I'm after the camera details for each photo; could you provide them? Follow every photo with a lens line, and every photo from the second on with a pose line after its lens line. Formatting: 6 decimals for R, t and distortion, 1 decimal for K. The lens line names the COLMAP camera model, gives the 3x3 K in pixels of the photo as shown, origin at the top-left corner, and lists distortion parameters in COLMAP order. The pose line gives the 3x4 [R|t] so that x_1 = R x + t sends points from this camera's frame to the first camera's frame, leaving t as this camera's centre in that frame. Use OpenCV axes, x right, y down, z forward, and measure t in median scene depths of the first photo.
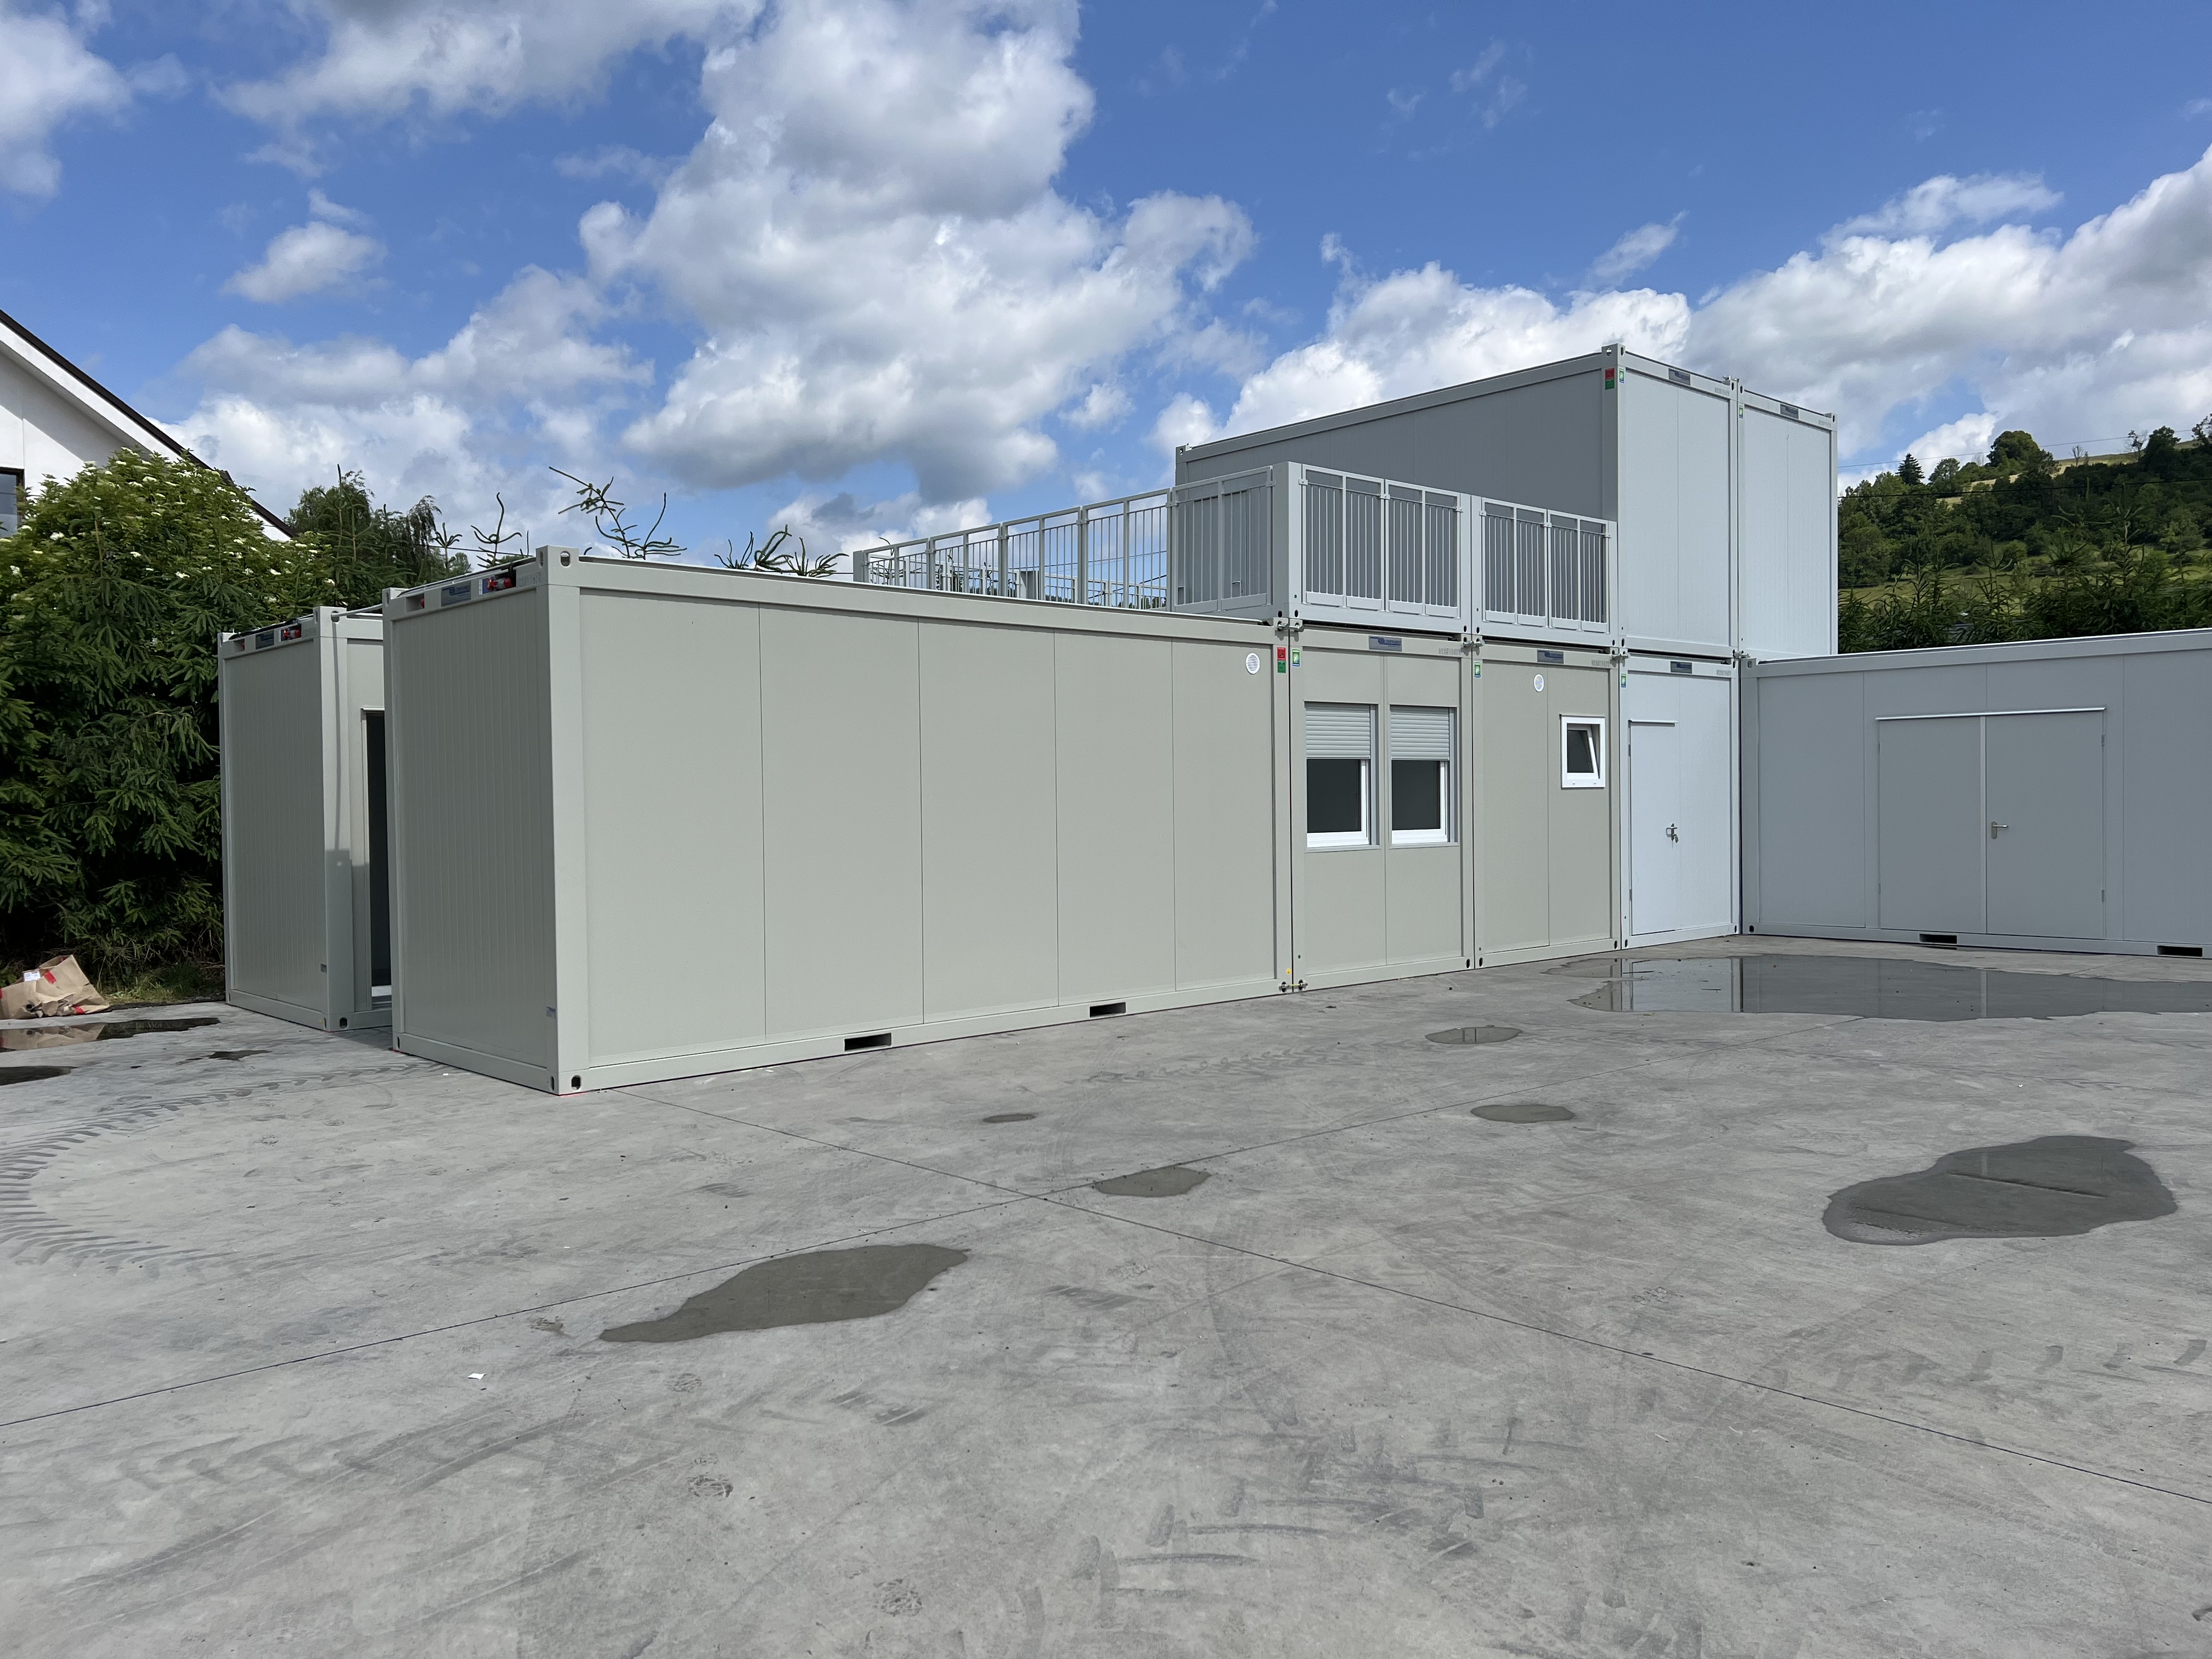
lens RADIAL K [[1607.6, 0, 1106.0], [0, 1607.6, 829.5], [0, 0, 1]] dist [0.057385, -0.060457]
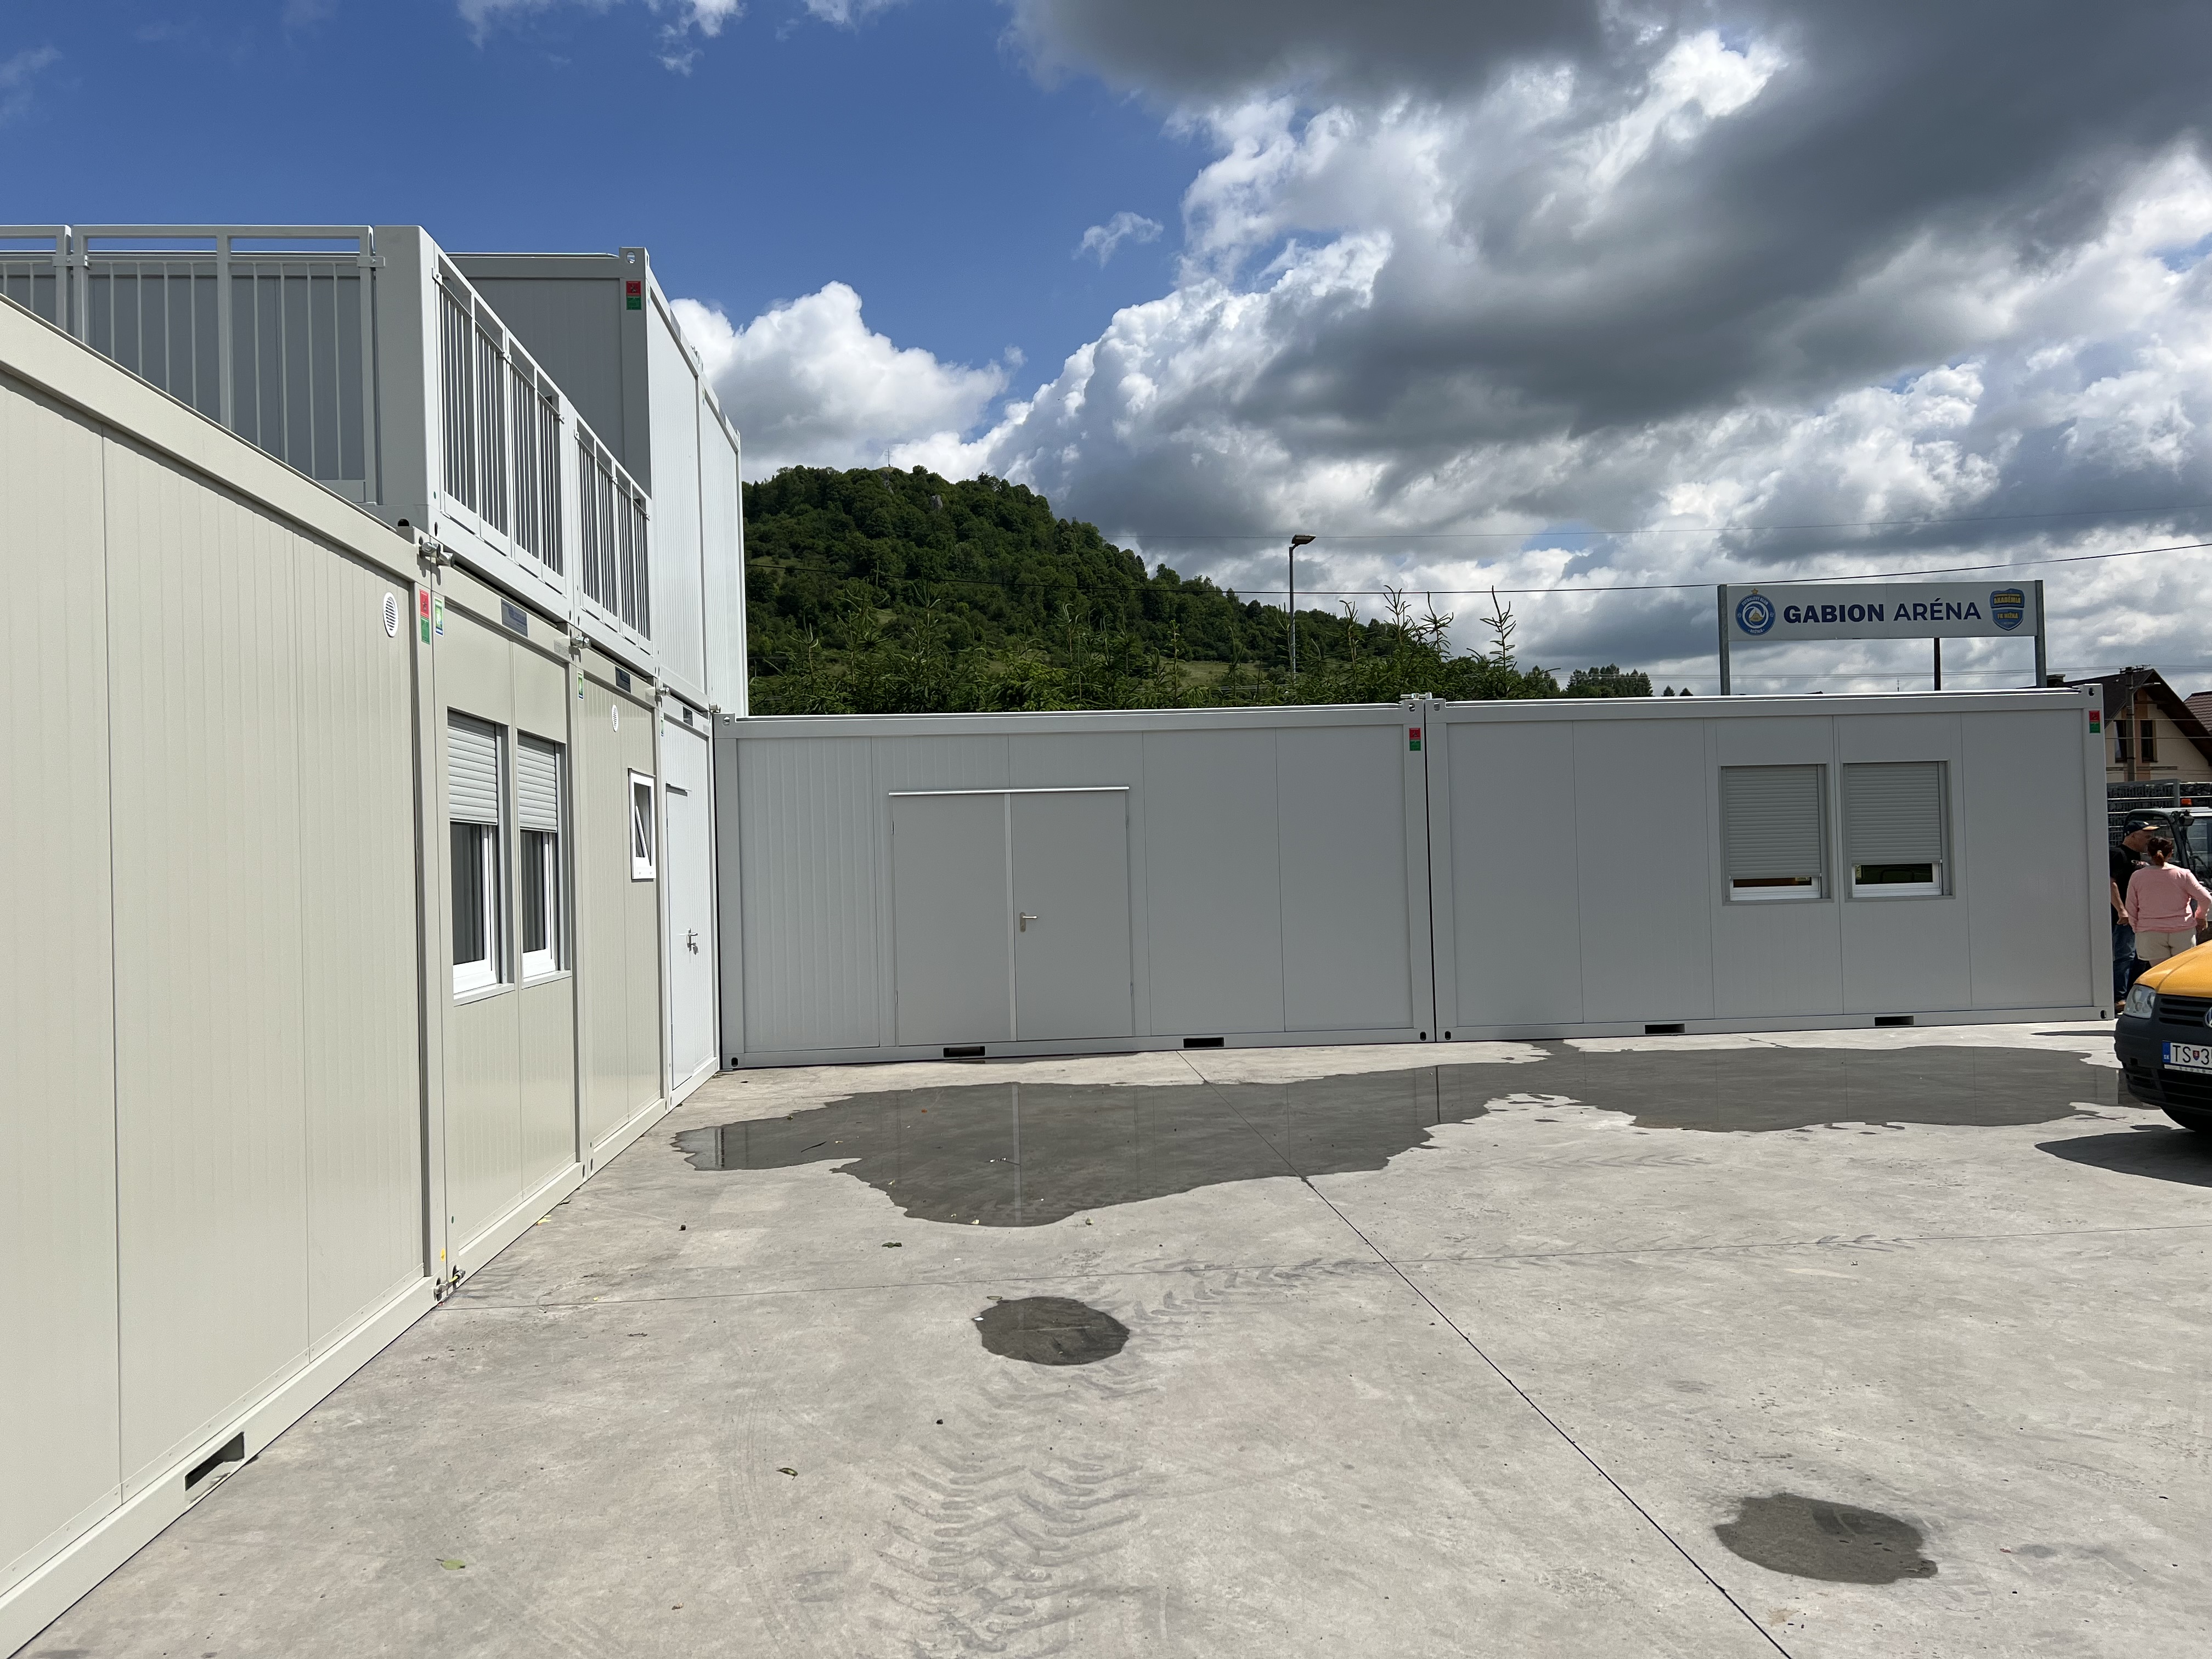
lens RADIAL K [[1607.6, 0, 1106.0], [0, 1607.6, 829.5], [0, 0, 1]] dist [0.057385, -0.060457]
pose [[0.583872, 0.013647, 0.811731, -0.147033], [0.038025, 0.998302, -0.044134, -0.010655], [-0.810955, 0.056635, 0.582361, 0.480158]]
